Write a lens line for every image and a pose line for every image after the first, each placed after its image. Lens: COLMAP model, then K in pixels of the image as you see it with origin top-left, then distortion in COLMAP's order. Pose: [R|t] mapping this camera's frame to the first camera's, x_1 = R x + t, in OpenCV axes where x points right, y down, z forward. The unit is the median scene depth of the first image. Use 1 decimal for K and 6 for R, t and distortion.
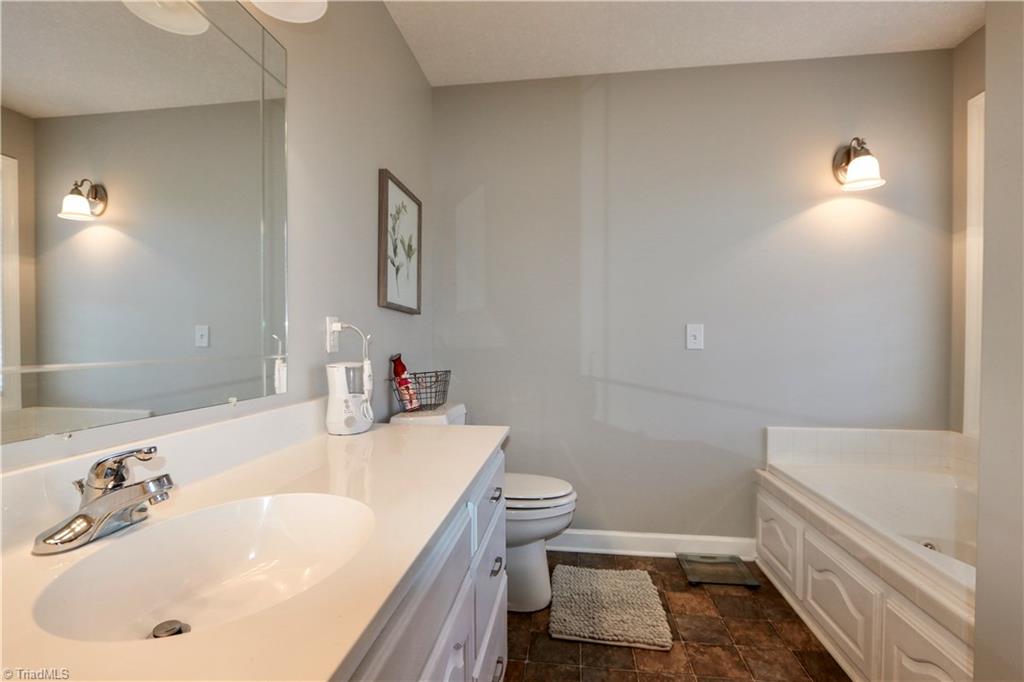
lens RADIAL K [[493.6, 0, 508.7], [0, 493.6, 349.7], [0, 0, 1]] dist [-0.015916, 0.001009]
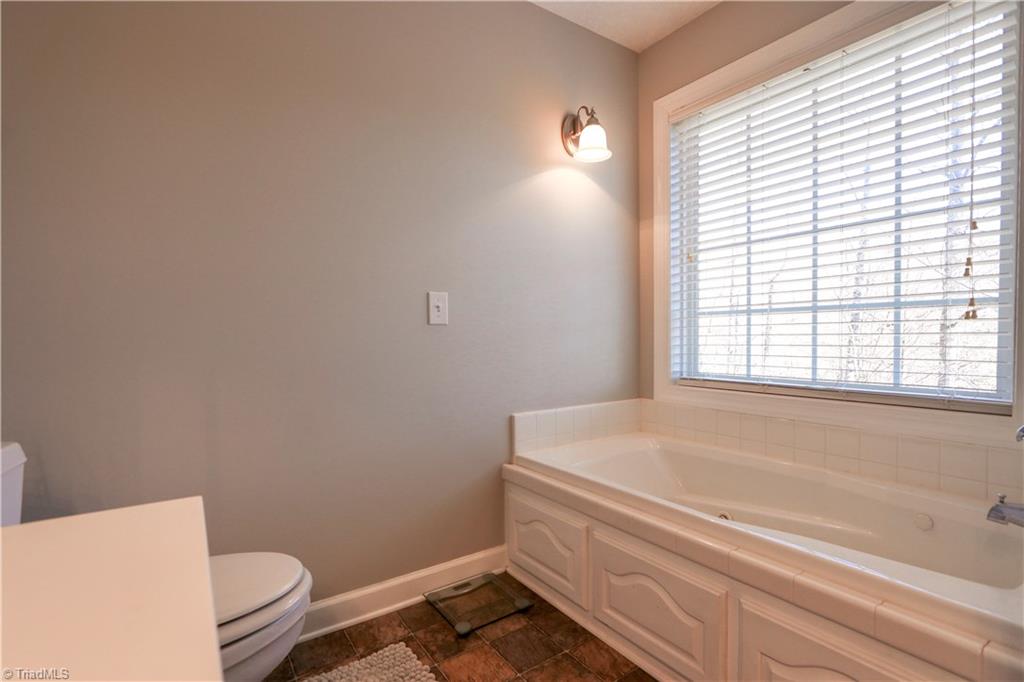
lens RADIAL K [[475.3, 0, 506.8], [0, 475.3, 347.3], [0, 0, 1]] dist [-0.010952, 0.000272]
pose [[0.756761, -0.021745, 0.653330, -0.033177], [0.030798, 0.999523, -0.002406, 0.042855], [-0.652966, 0.021942, 0.757069, 0.385192]]
